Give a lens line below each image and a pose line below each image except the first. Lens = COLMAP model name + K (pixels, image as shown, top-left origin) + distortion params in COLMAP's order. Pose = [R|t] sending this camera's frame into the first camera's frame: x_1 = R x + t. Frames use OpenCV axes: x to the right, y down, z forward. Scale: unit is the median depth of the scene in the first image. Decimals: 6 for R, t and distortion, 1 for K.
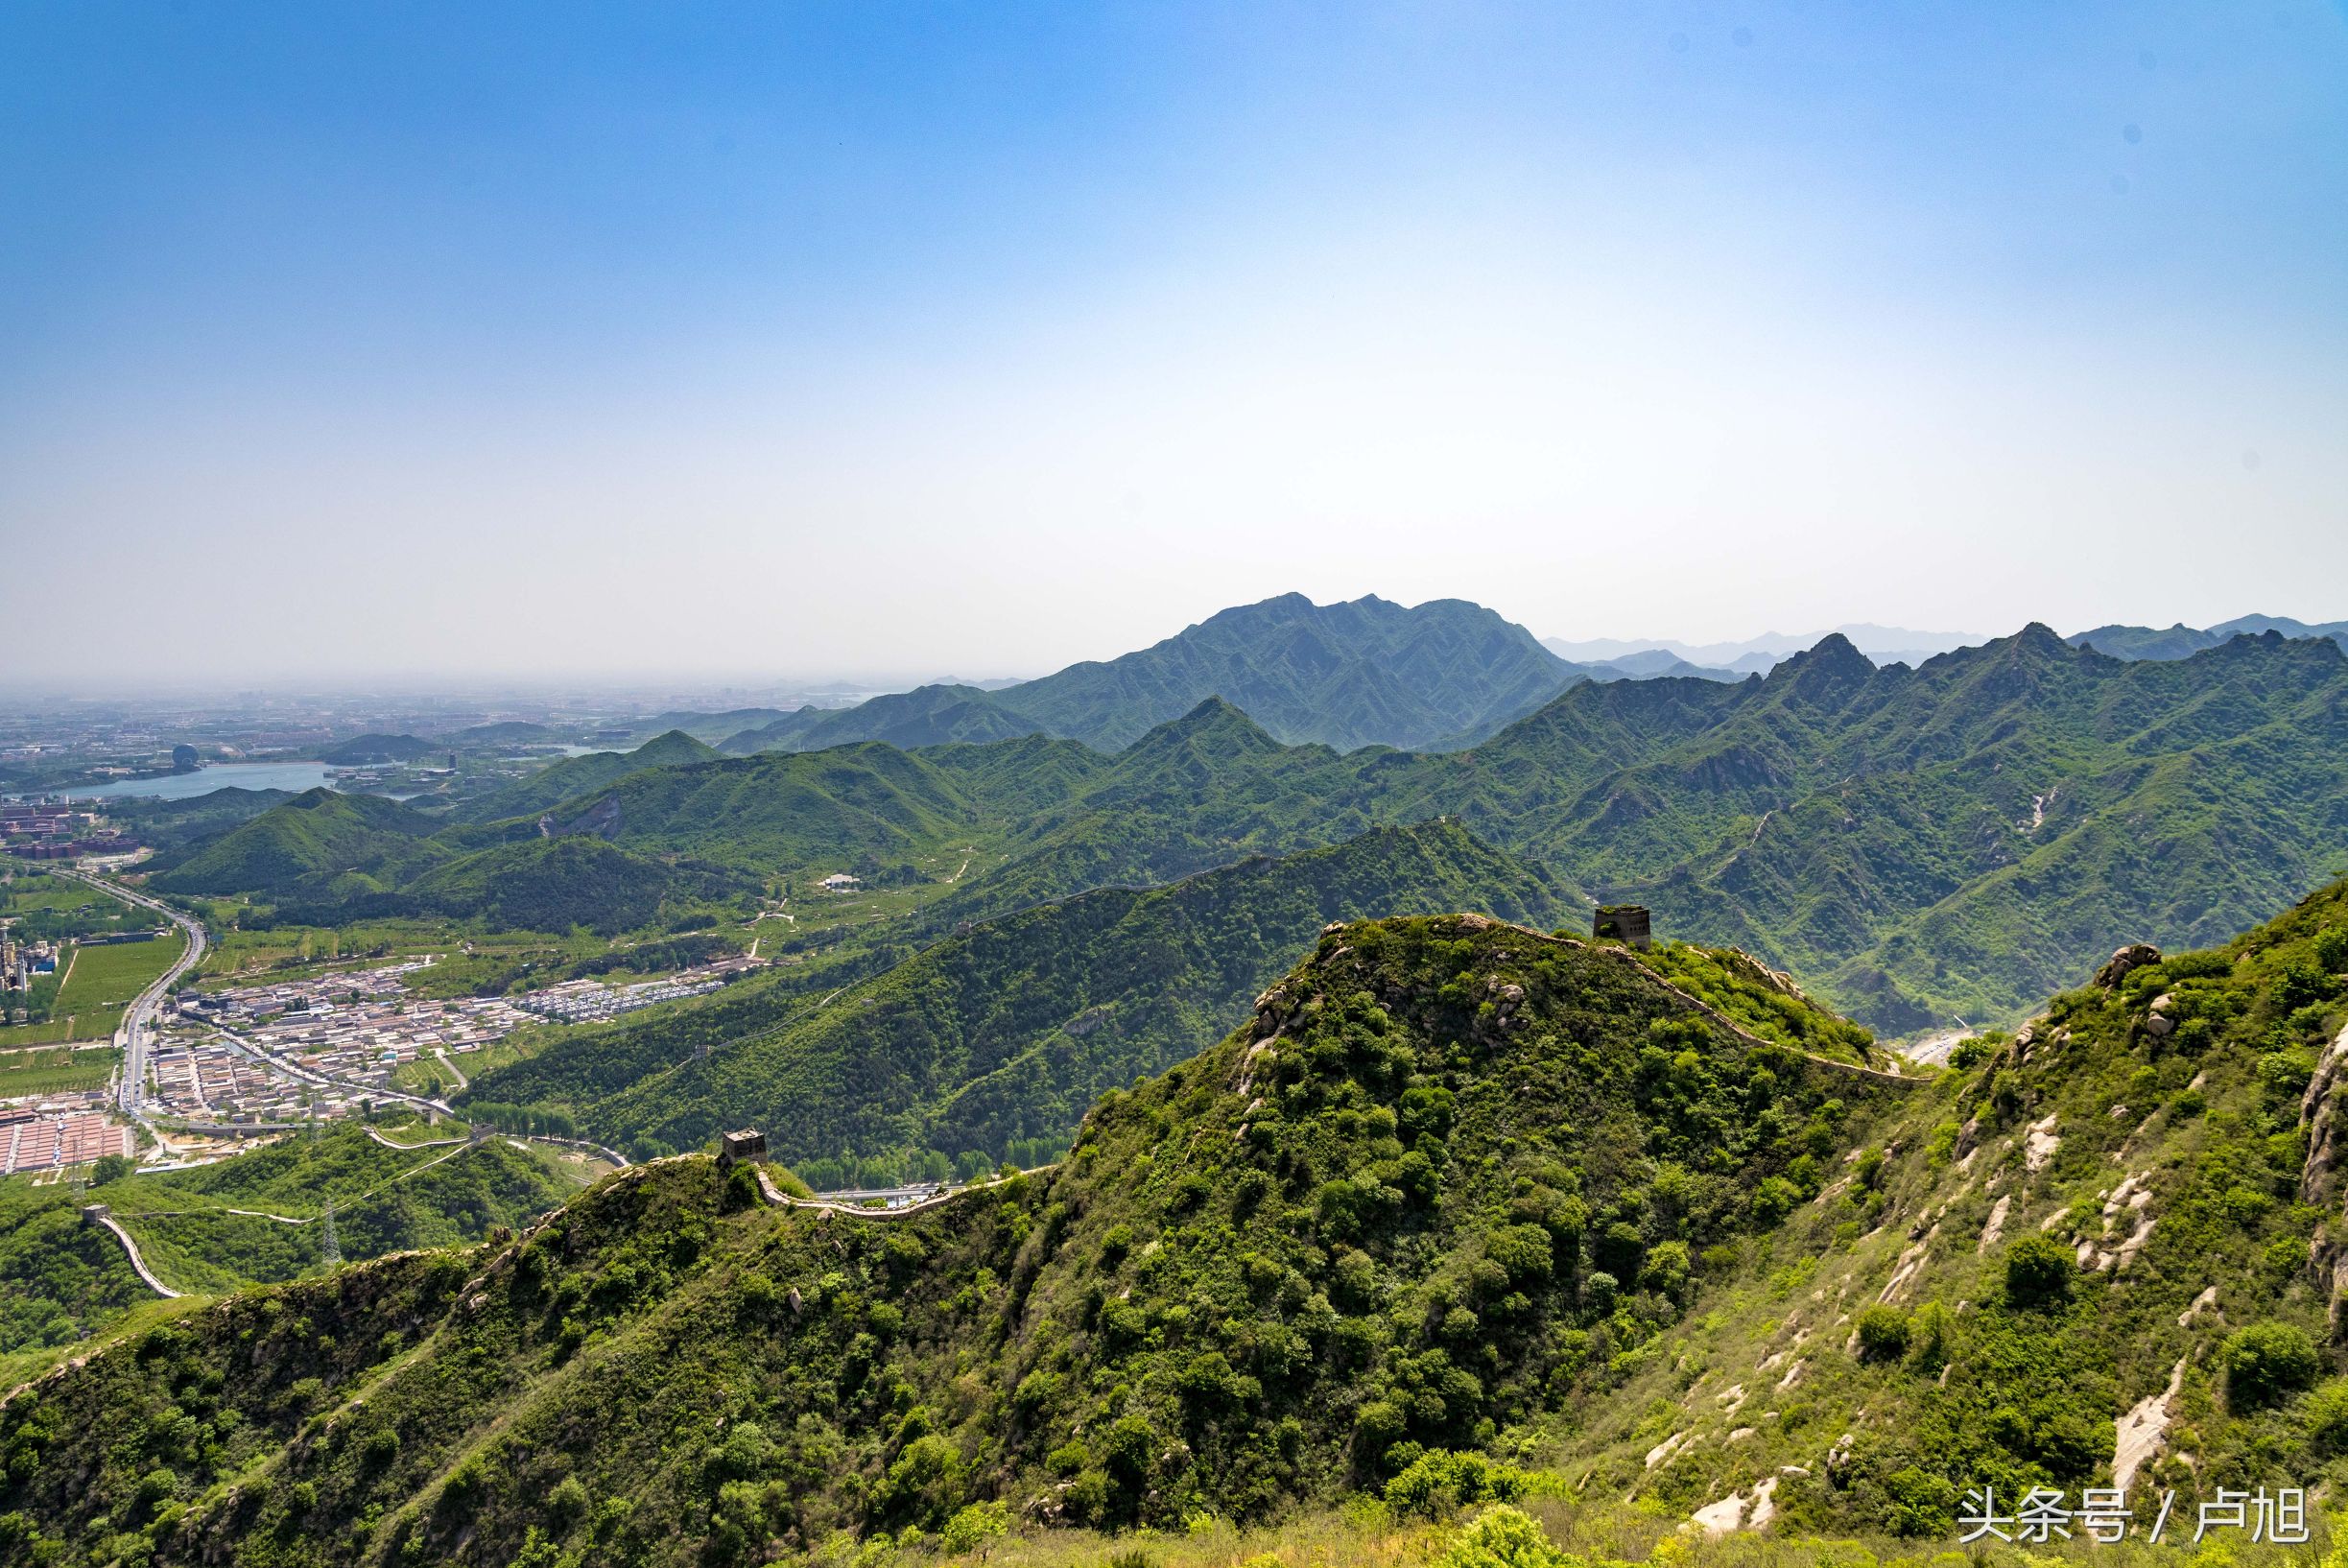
lens RADIAL K [[1572.3, 0, 1182.8], [0, 1572.3, 799.7], [0, 0, 1]] dist [-0.005592, -0.019365]
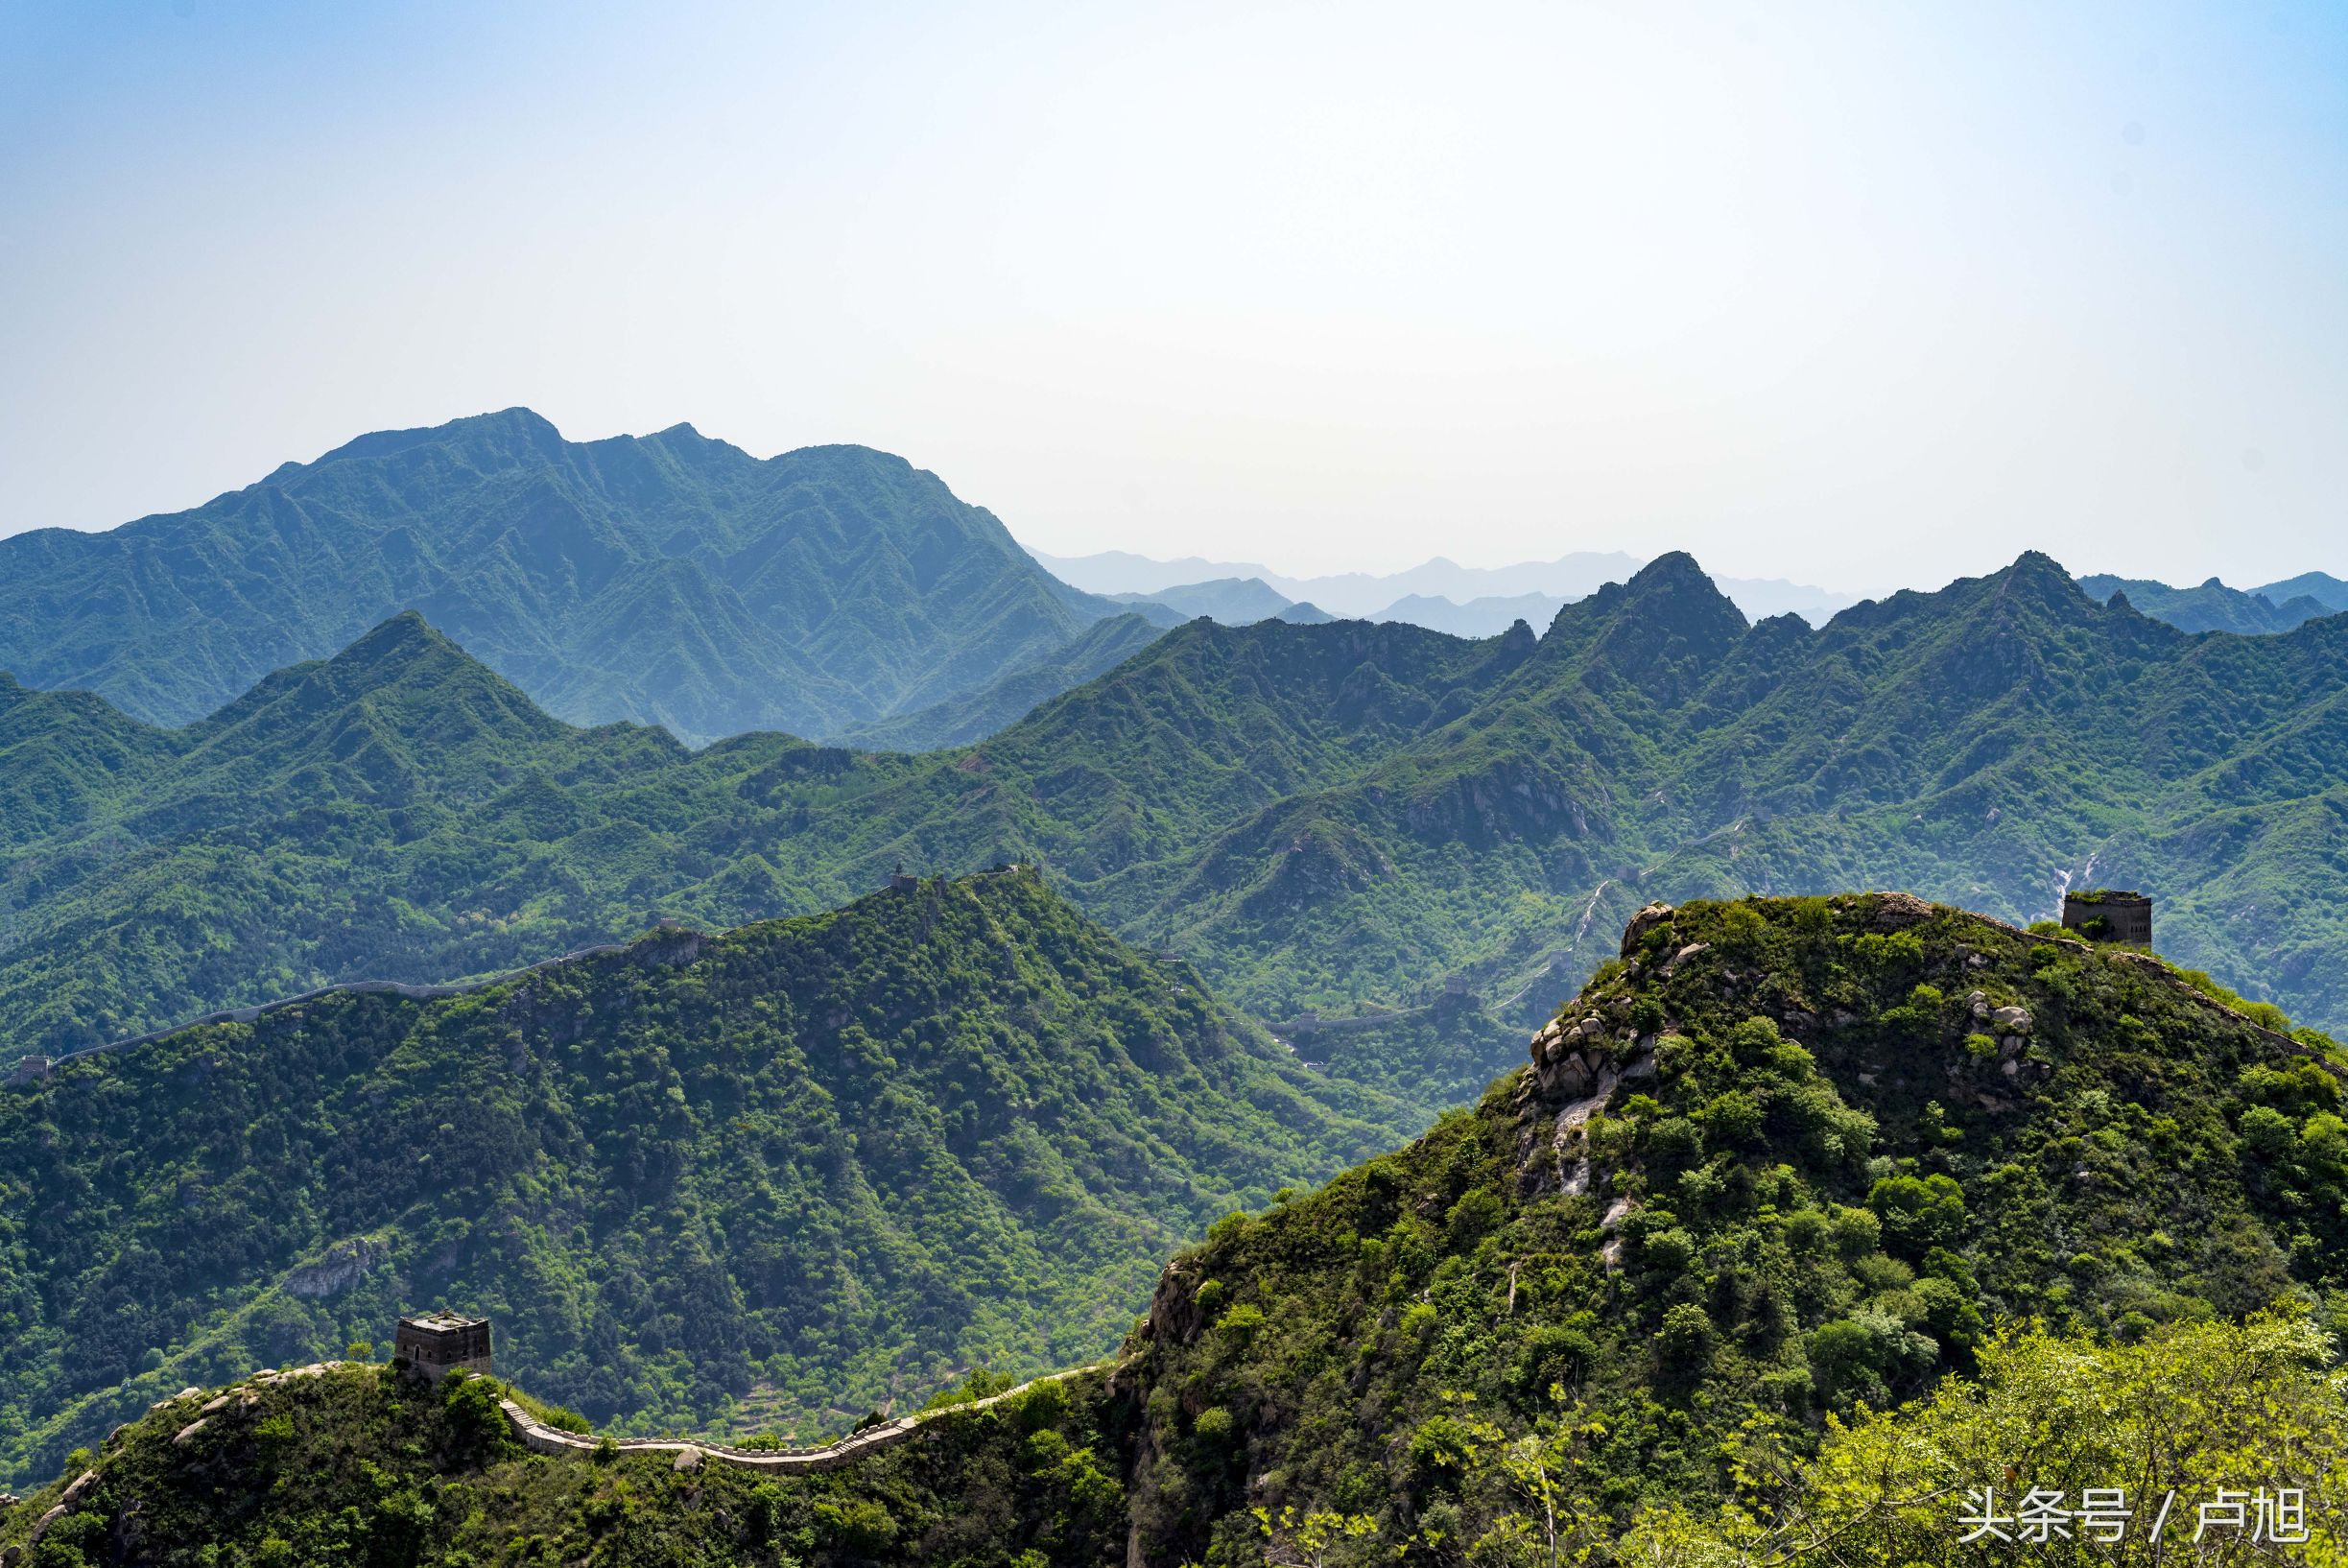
lens RADIAL K [[3353.5, 0, 1164.8], [0, 3353.5, 780.1], [0, 0, 1]] dist [0.011497, 0.011065]
pose [[0.958928, 0.038833, 0.280979, -0.100328], [-0.031004, 0.998999, -0.032256, 0.019556], [-0.281950, 0.022220, 0.959172, -0.020157]]
